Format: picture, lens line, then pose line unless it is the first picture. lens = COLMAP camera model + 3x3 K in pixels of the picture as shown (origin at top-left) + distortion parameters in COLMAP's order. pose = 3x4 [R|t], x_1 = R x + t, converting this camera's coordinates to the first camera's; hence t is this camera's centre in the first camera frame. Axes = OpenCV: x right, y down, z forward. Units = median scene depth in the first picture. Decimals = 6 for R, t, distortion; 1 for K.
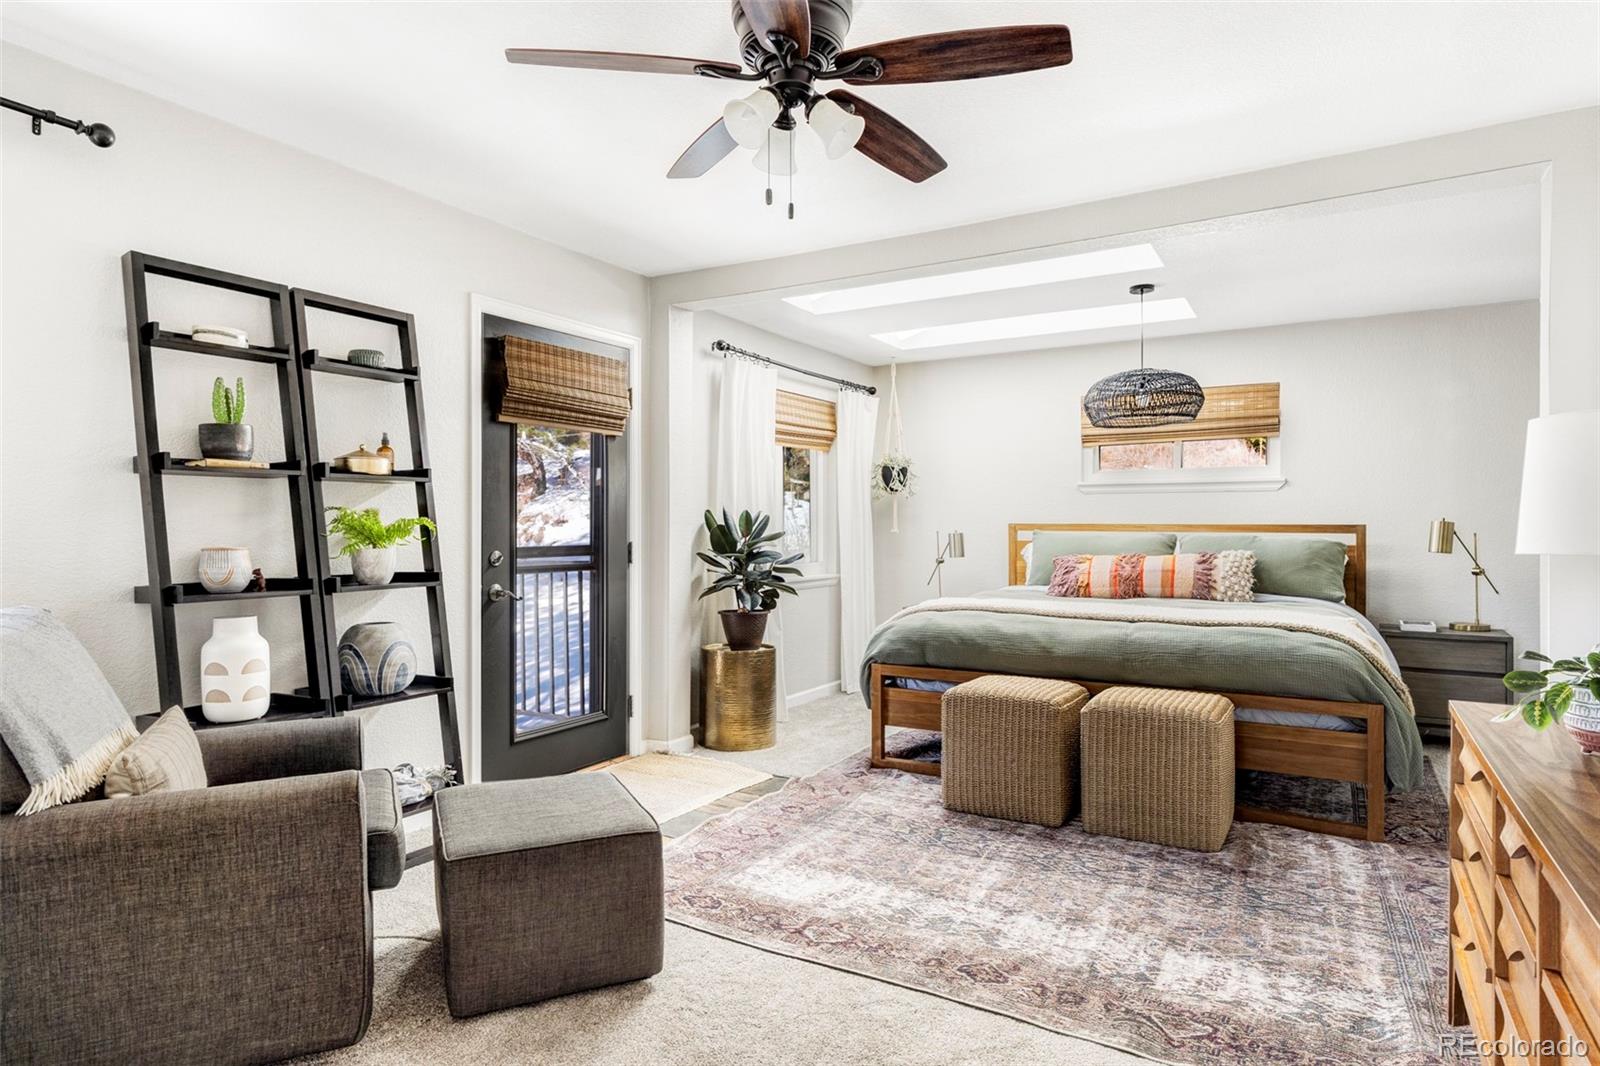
lens RADIAL K [[894.9, 0, 797.7], [0, 894.9, 533.4], [0, 0, 1]] dist [-0.015278, -0.000504]
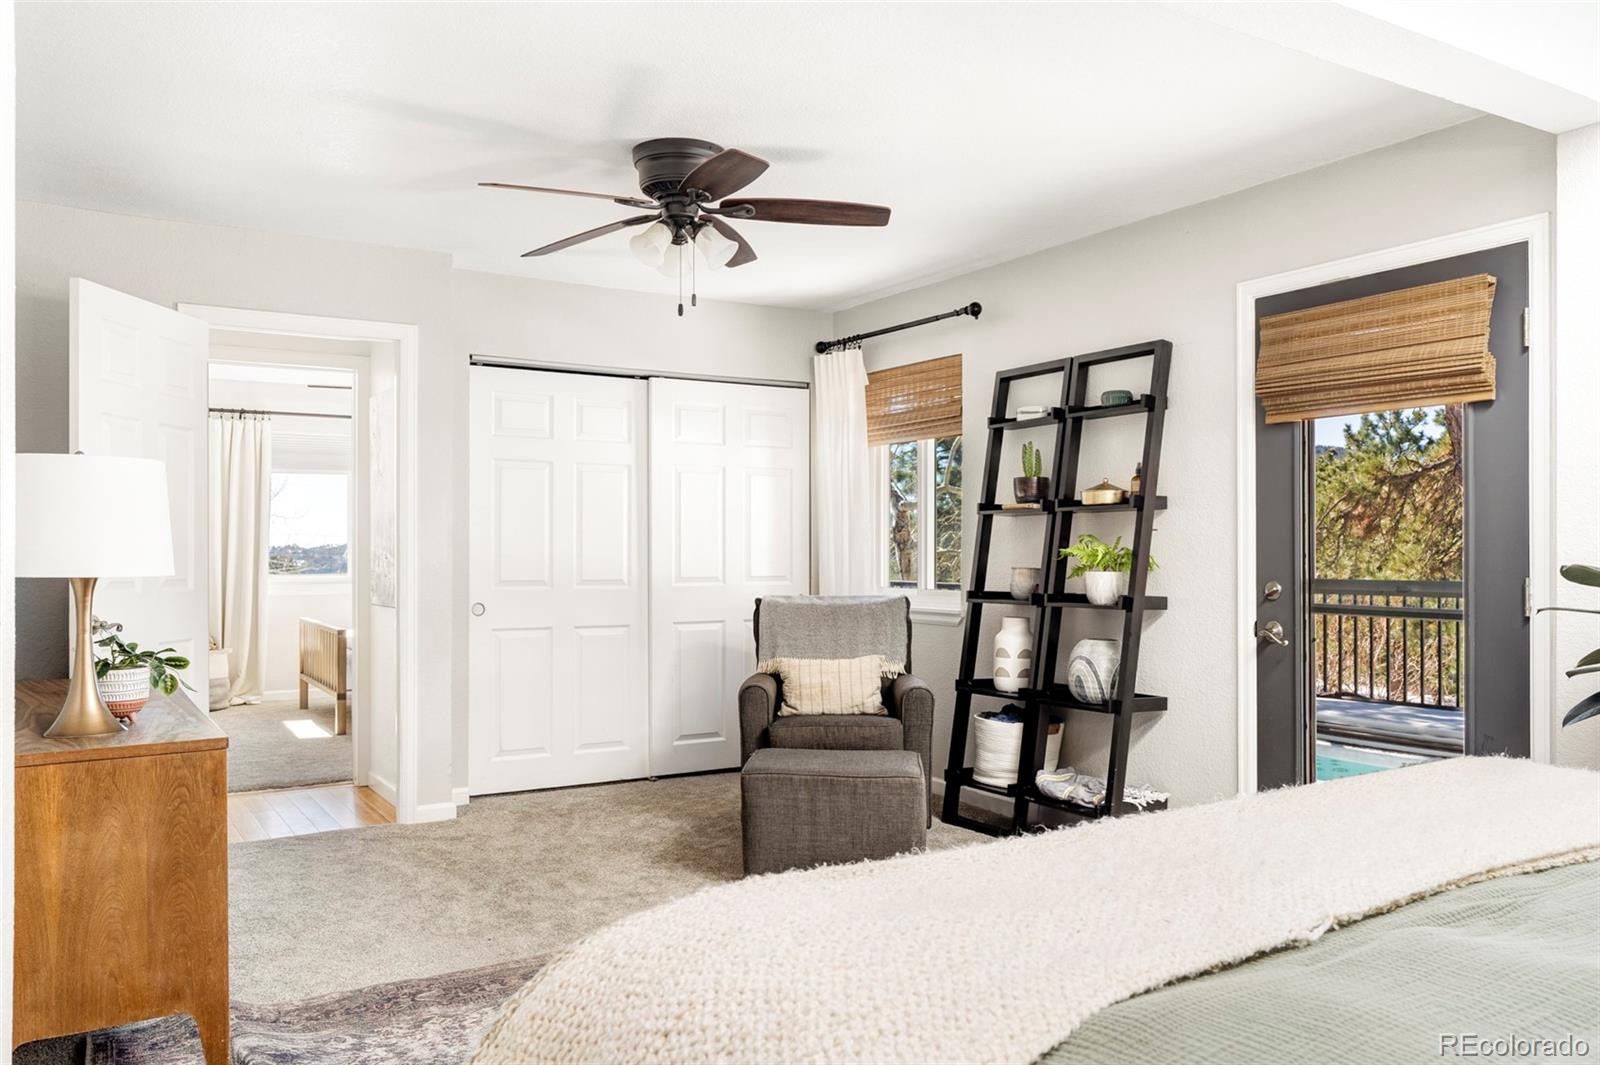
lens RADIAL K [[1196.4, 0, 797.9], [0, 1196.4, 538.1], [0, 0, 1]] dist [0.001022, 0.000215]
pose [[-0.465009, -0.008783, -0.885262, 1.075107], [-0.007336, 0.999955, -0.006068, -0.013541], [0.885275, 0.003673, -0.465053, 1.440940]]
